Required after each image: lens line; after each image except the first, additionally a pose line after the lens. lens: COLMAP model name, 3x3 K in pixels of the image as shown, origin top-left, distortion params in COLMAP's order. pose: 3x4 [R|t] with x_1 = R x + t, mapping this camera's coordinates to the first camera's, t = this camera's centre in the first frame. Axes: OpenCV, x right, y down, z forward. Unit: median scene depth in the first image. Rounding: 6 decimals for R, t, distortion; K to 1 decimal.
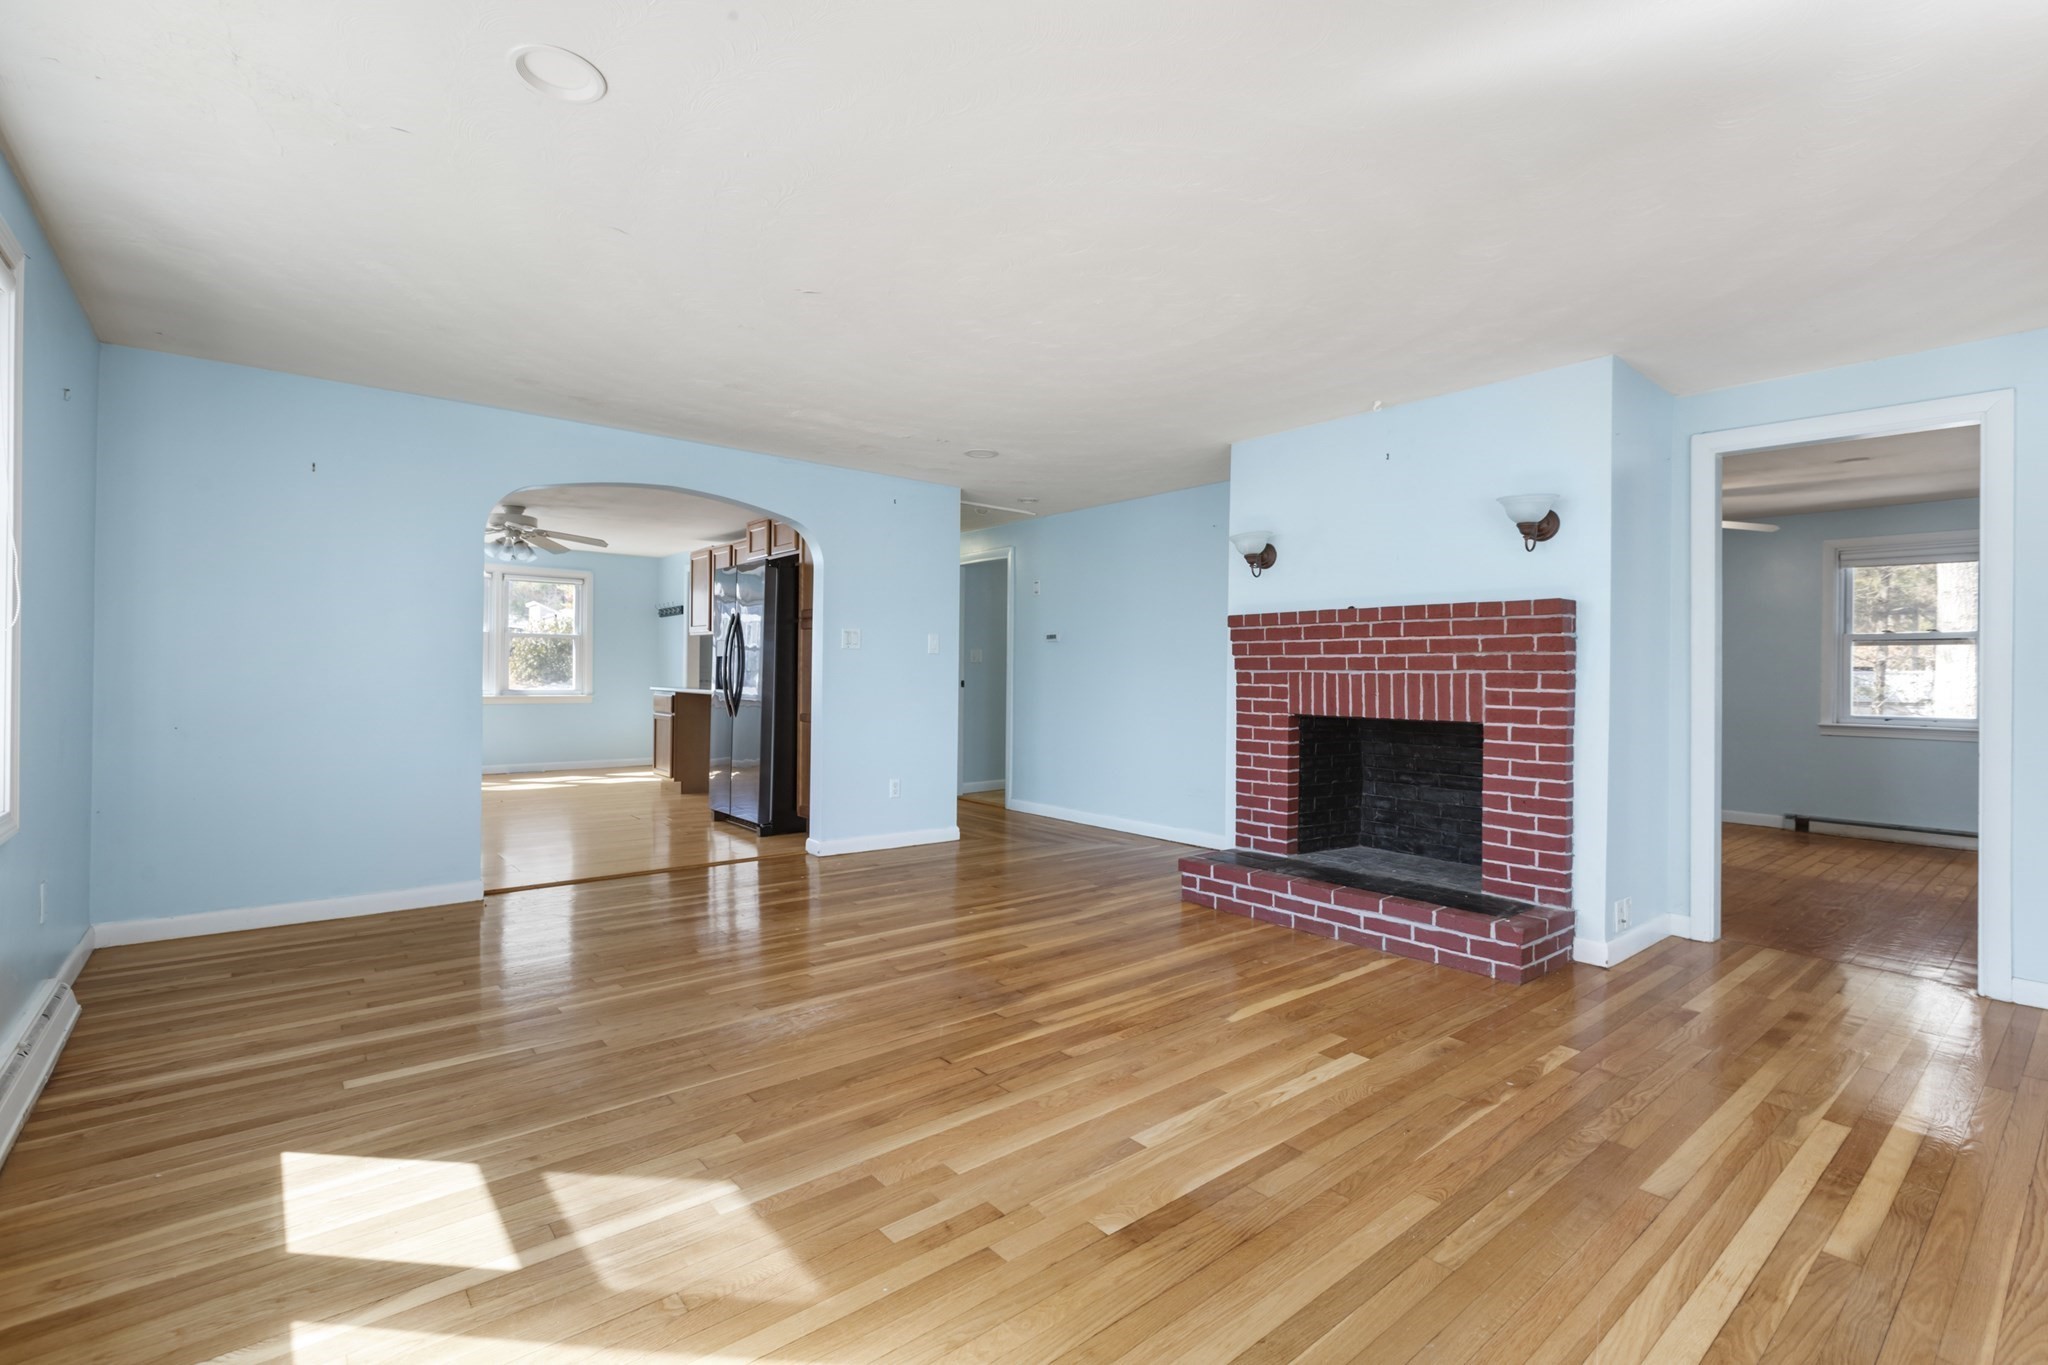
lens RADIAL K [[915.7, 0, 1018.4], [0, 915.7, 676.7], [0, 0, 1]] dist [-0.001053, 0.000201]
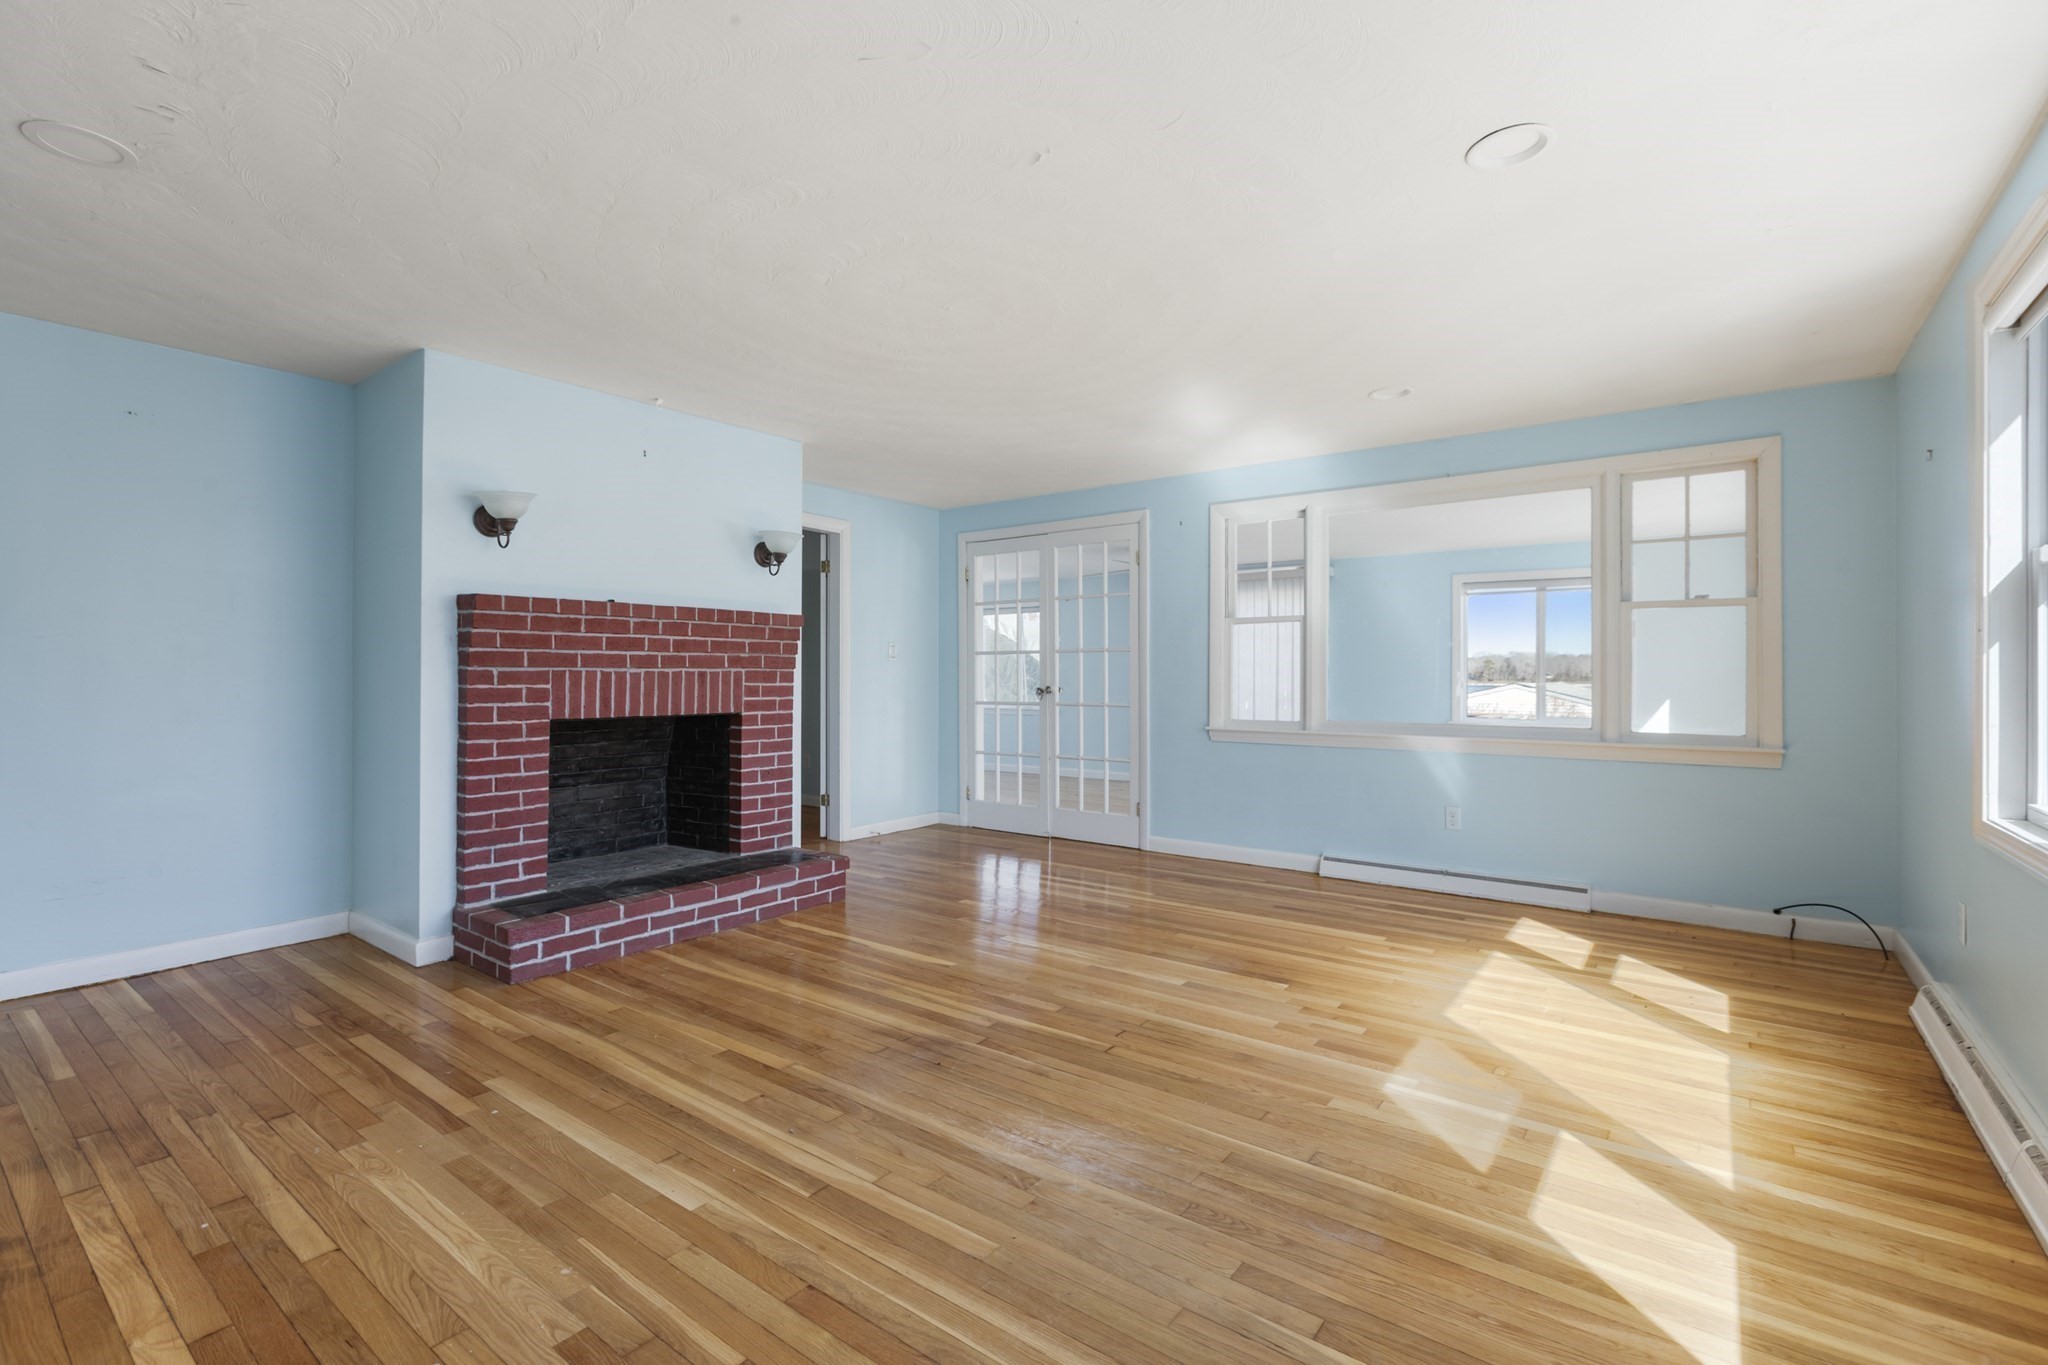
lens RADIAL K [[915.7, 0, 1018.4], [0, 915.7, 676.7], [0, 0, 1]] dist [-0.001053, 0.000201]
pose [[-0.225710, -0.012726, 0.974111, -0.735461], [-0.001096, 0.999917, 0.012810, -0.012001], [-0.974194, 0.001824, -0.225705, 0.921906]]
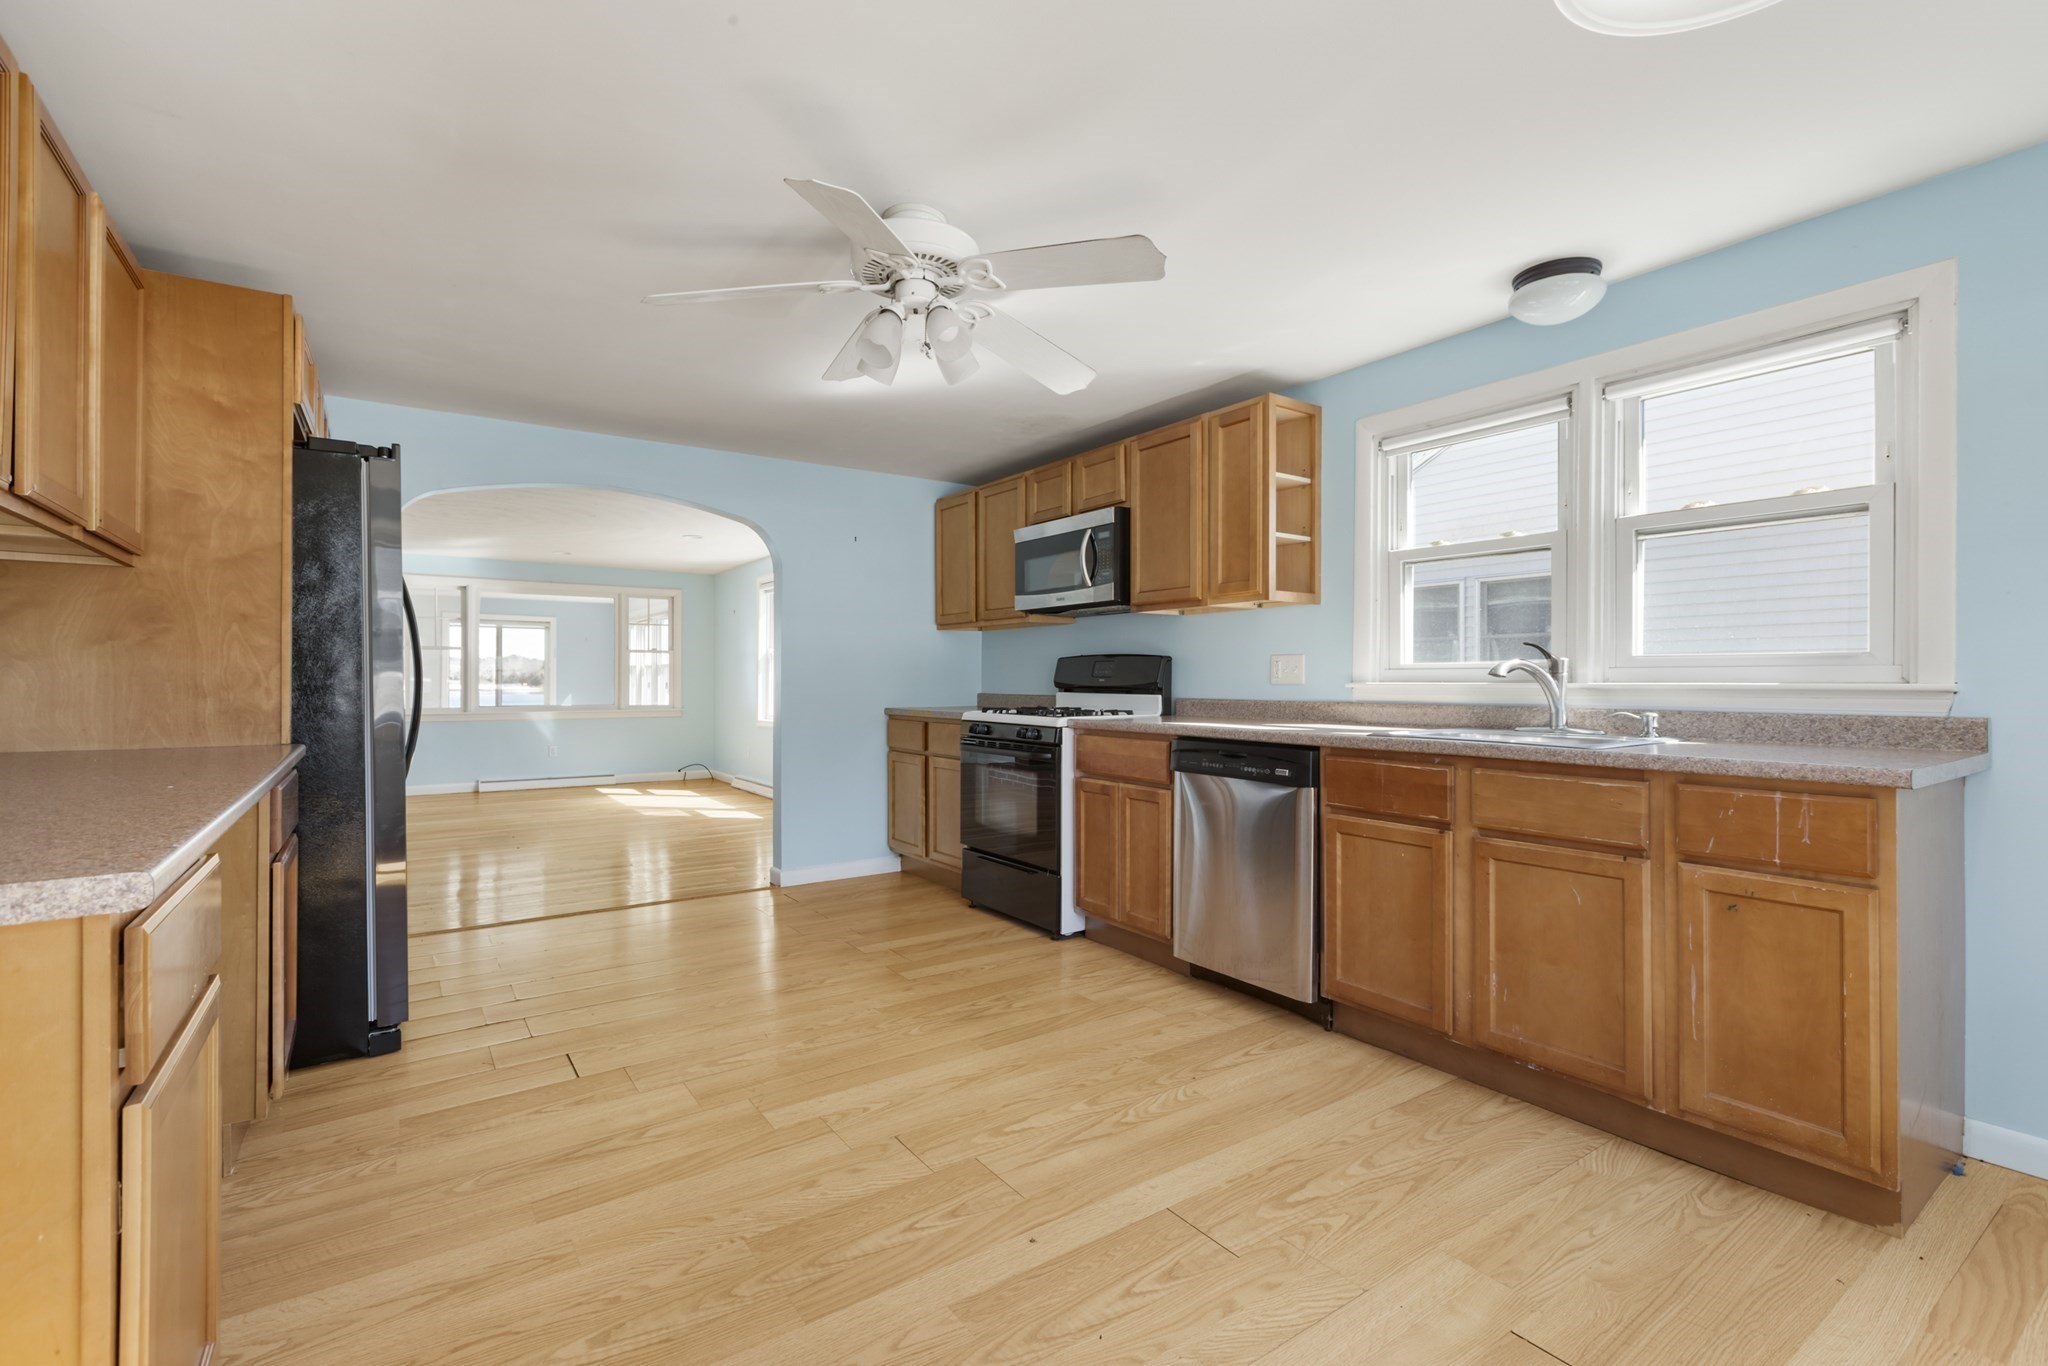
lens RADIAL K [[915.7, 0, 1018.4], [0, 915.7, 677.2], [0, 0, 1]] dist [-0.001053, 0.000201]
pose [[-0.996233, -0.012585, 0.085795, -1.150852], [-0.012387, 0.999919, 0.002831, -0.031293], [-0.085824, 0.001758, -0.996309, 2.470288]]
